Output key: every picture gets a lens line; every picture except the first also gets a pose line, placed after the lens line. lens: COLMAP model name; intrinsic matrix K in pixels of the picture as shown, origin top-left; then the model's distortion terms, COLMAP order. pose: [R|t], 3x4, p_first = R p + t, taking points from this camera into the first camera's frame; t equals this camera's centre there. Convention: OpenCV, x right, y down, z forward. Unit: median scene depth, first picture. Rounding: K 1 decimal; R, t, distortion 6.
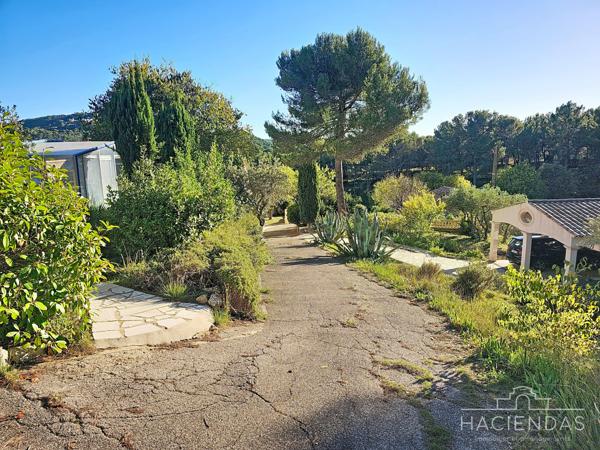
lens RADIAL K [[387.6, 0, 300.0], [0, 387.6, 225.0], [0, 0, 1]] dist [-0.002958, -0.001290]
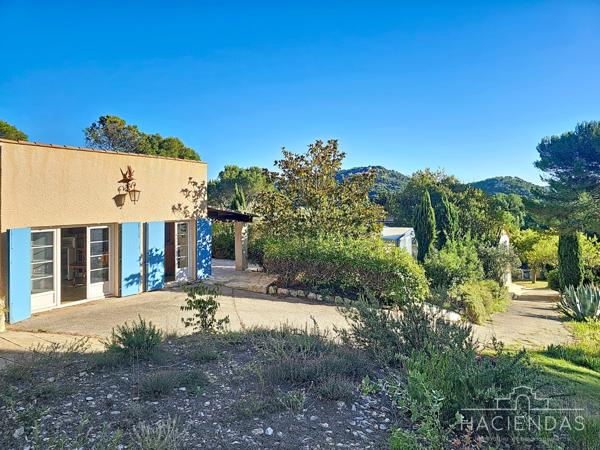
lens RADIAL K [[387.6, 0, 300.0], [0, 387.6, 225.0], [0, 0, 1]] dist [-0.002958, -0.001290]
pose [[0.800245, 0.035500, -0.598622, 0.137833], [-0.114060, 0.989034, -0.093824, -0.004930], [0.588727, 0.143361, 0.795518, -0.552485]]
